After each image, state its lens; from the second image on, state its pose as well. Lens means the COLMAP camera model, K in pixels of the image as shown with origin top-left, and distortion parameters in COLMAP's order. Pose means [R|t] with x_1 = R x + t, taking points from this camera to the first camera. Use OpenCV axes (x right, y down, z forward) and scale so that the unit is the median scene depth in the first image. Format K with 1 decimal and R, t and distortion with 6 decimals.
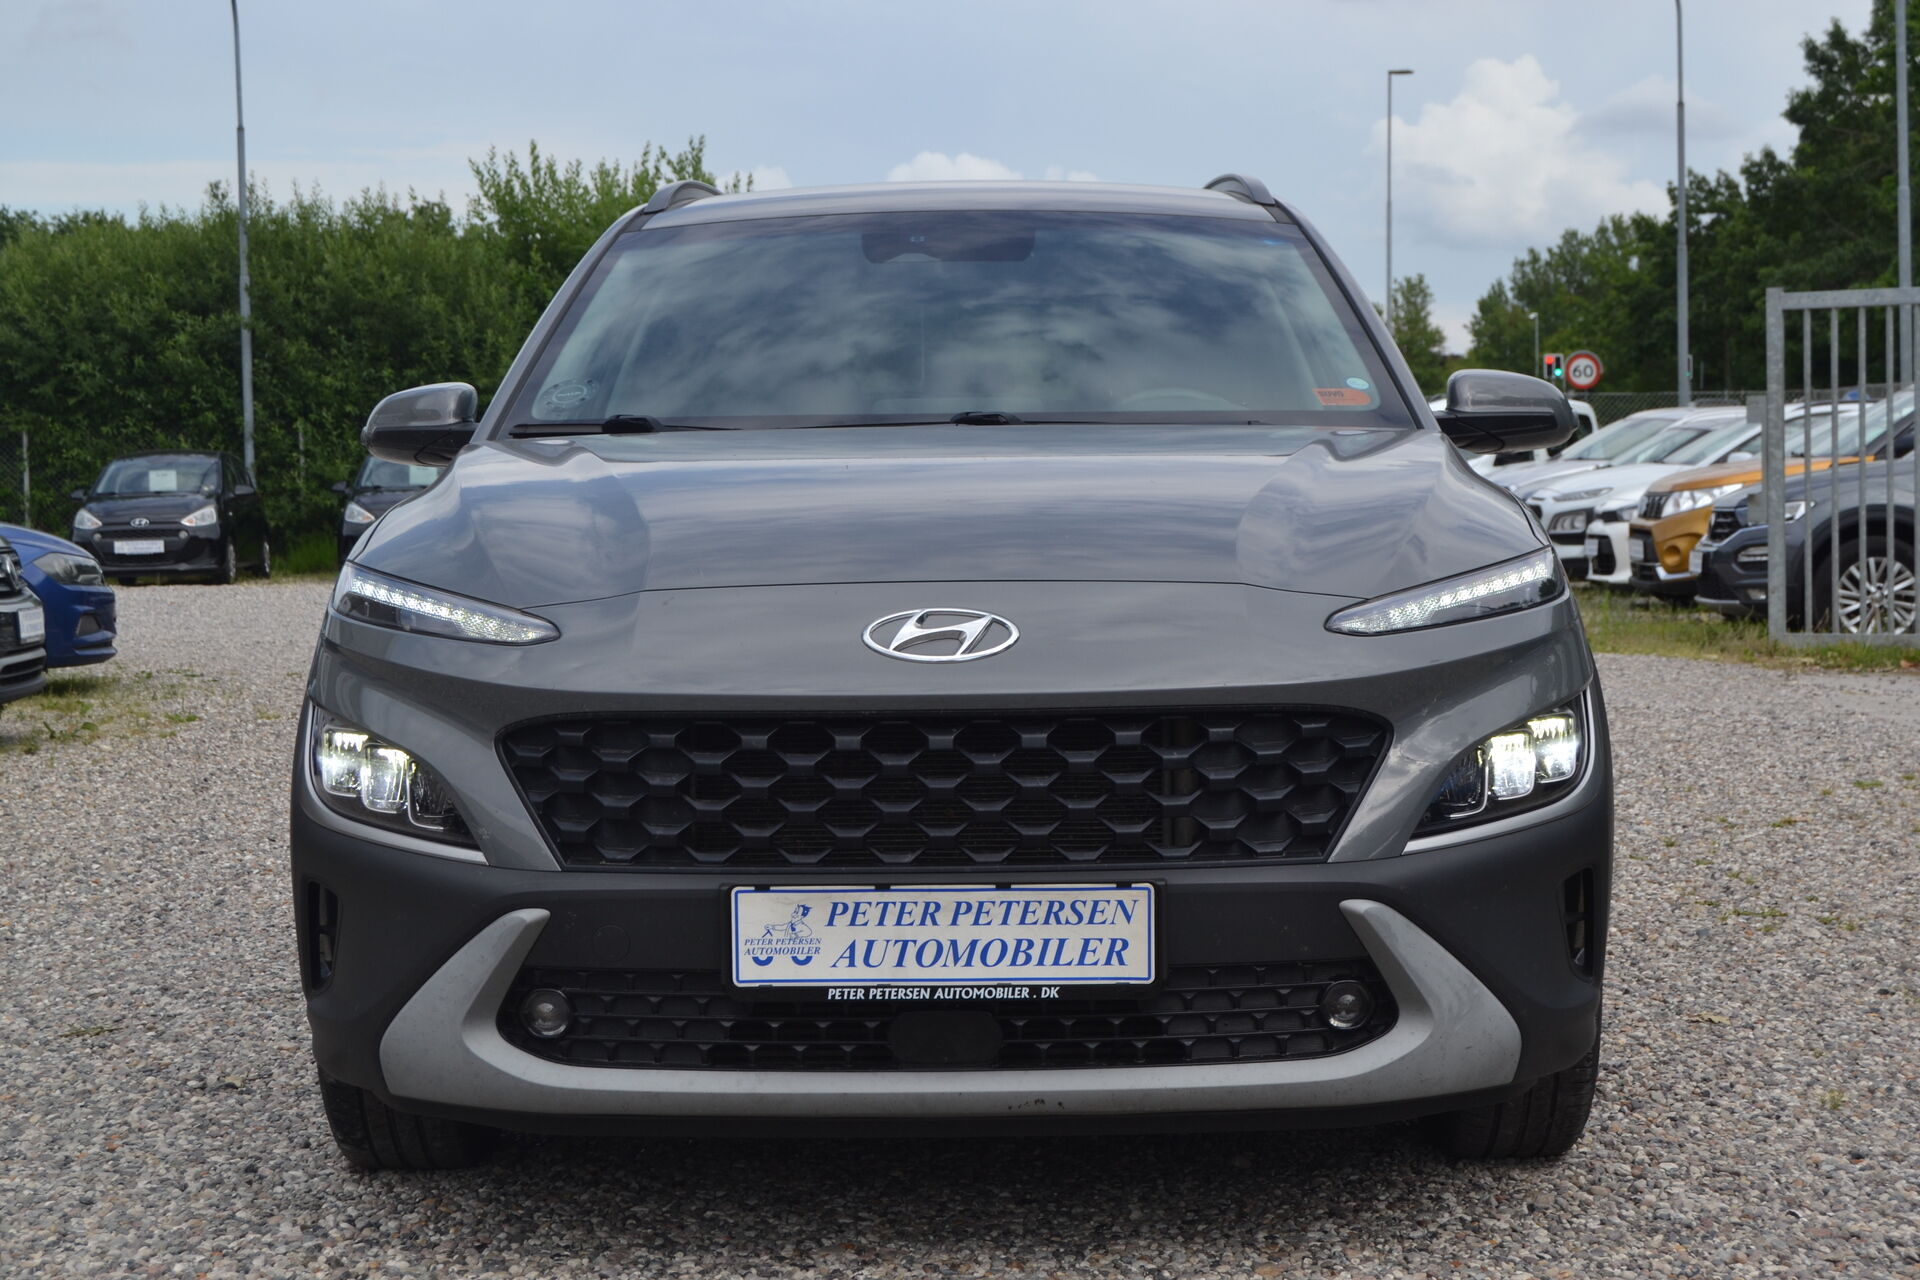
lens RADIAL K [[3160.7, 0, 960.0], [0, 3160.7, 640.0], [0, 0, 1]] dist [-0.040415, -0.073020]
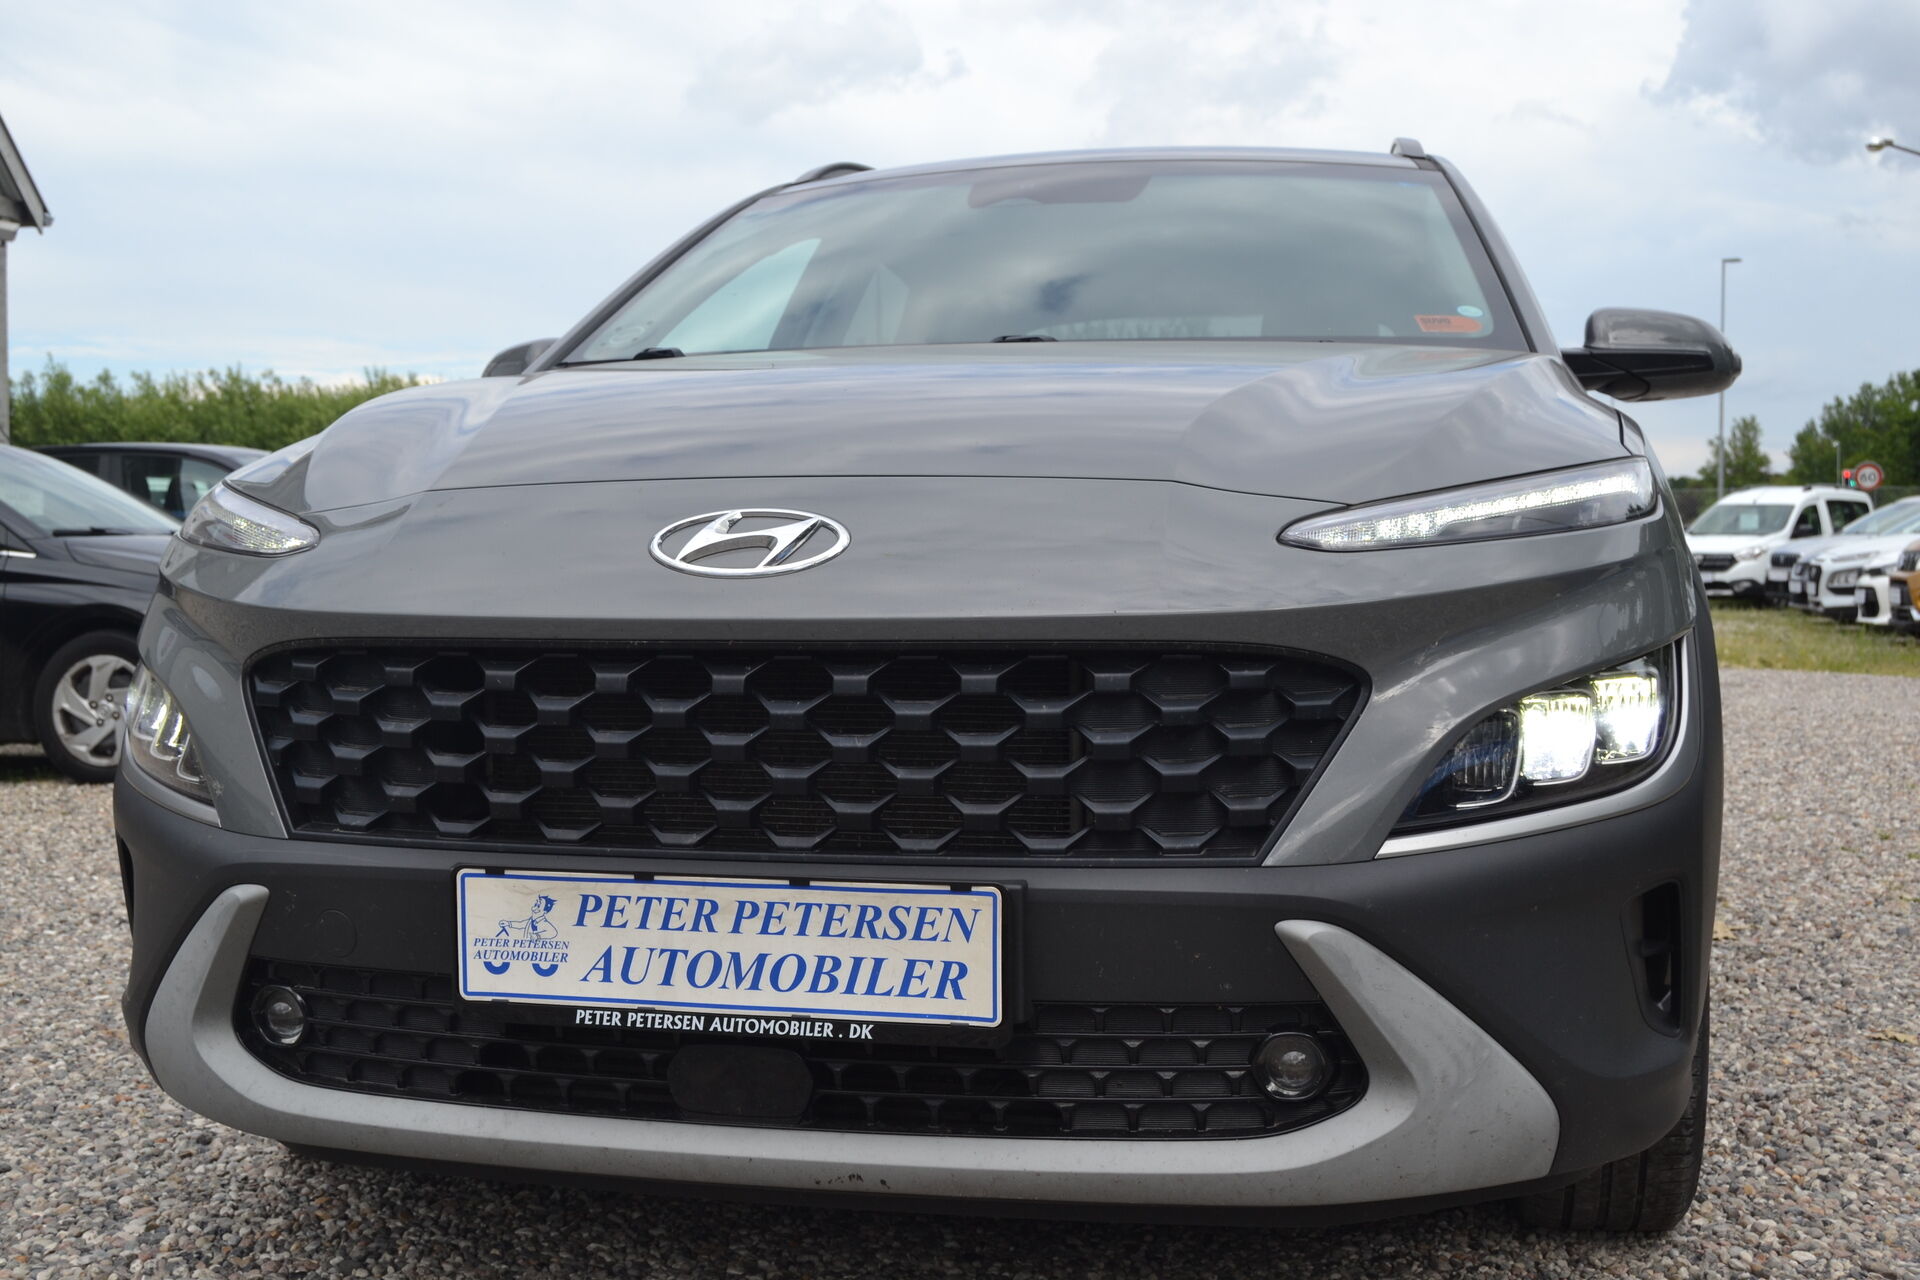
lens RADIAL K [[2146.8, 0, 956.6], [0, 2146.8, 648.5], [0, 0, 1]] dist [-0.067639, 0.026456]
pose [[0.977307, 0.017147, -0.211133, 0.149612], [-0.018959, 0.999799, -0.006560, 0.025935], [0.210978, 0.010414, 0.977435, 0.513048]]
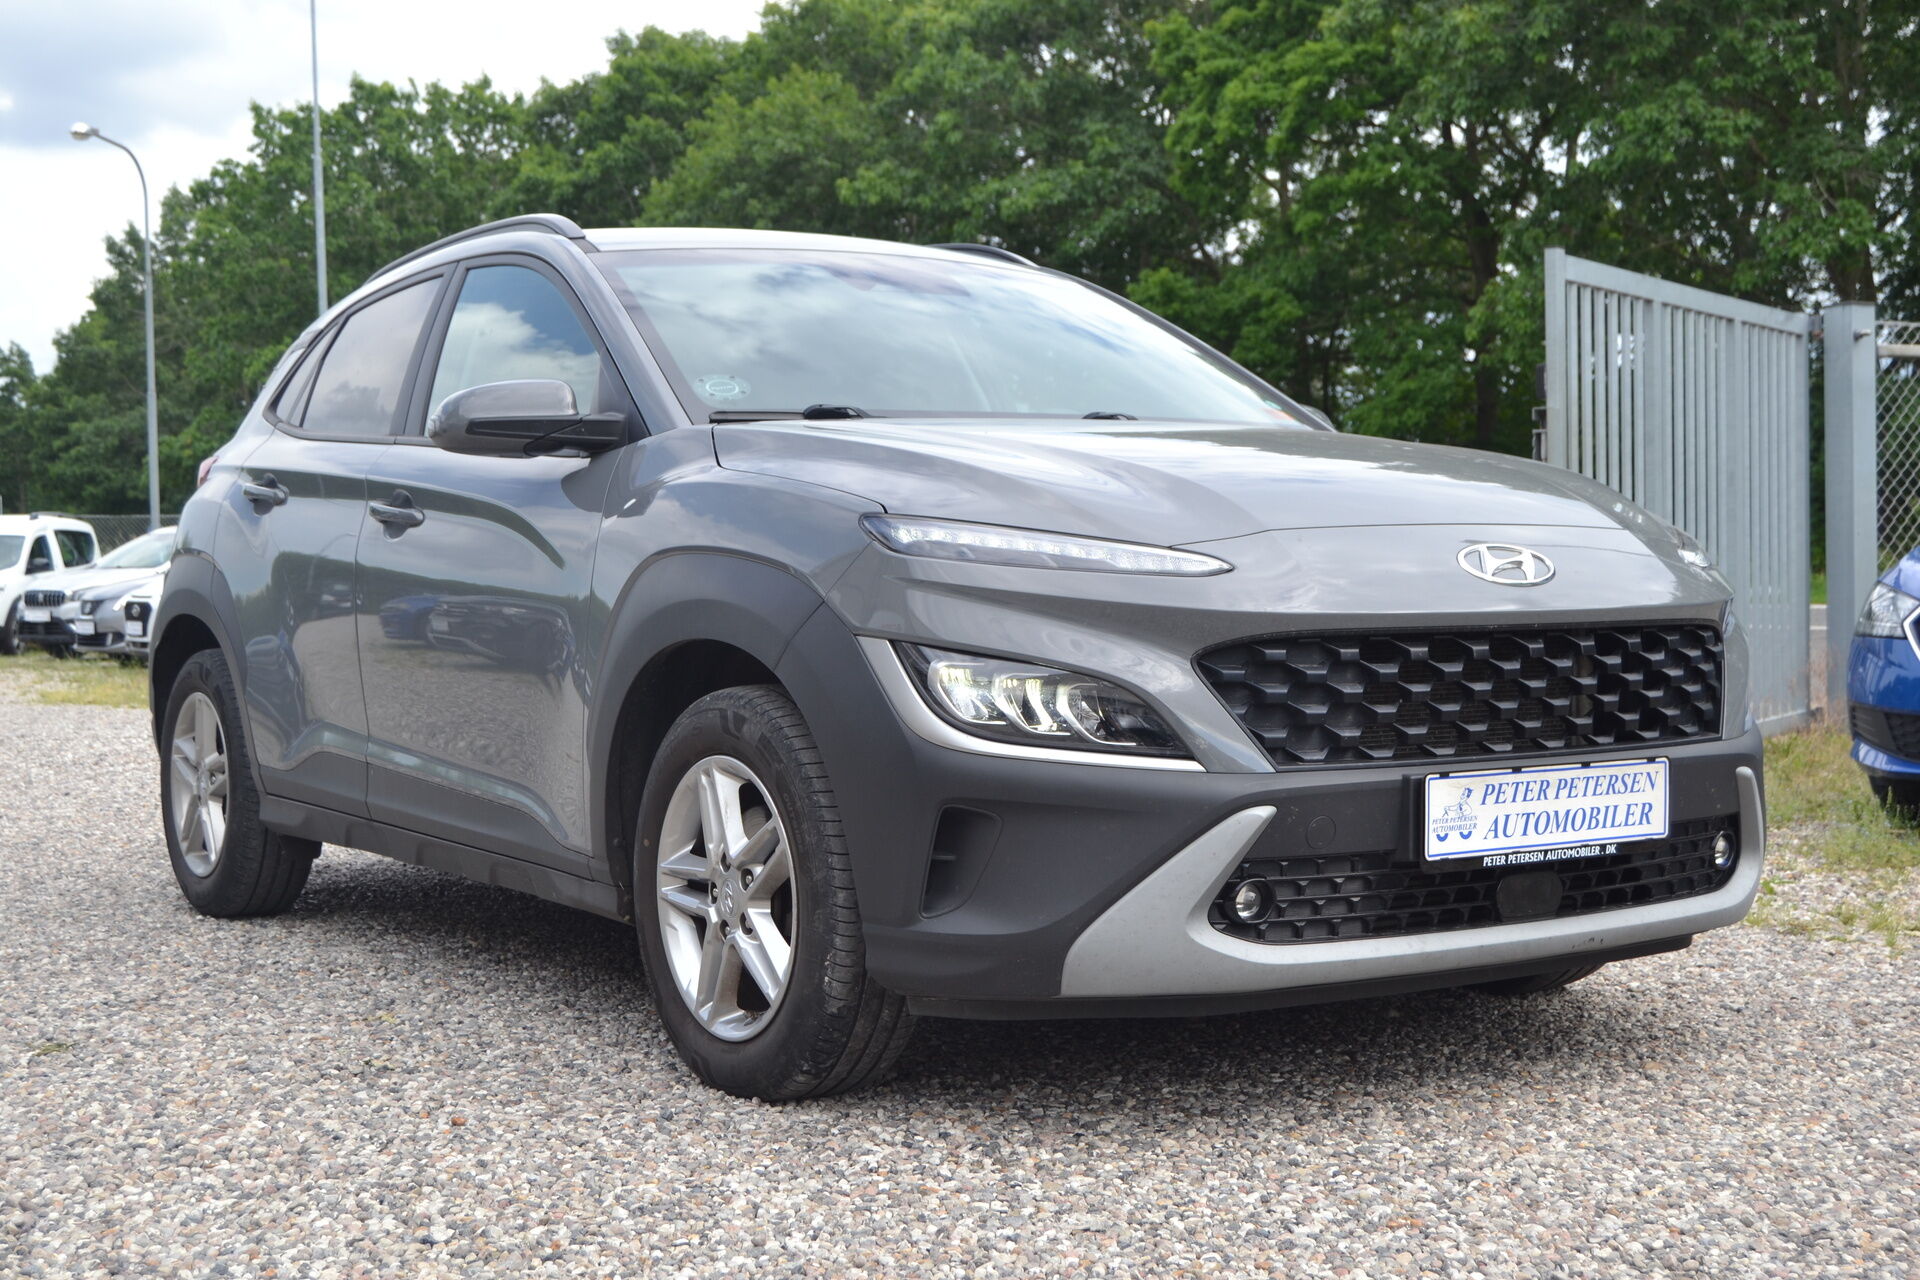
lens RADIAL K [[2549.1, 0, 960.0], [0, 2549.1, 640.0], [0, 0, 1]] dist [-0.020311, 0.393745]
pose [[0.819958, -0.013772, 0.572258, -0.741787], [0.035114, 0.999038, -0.026270, 0.045819], [-0.571345, 0.041635, 0.819653, 0.313870]]
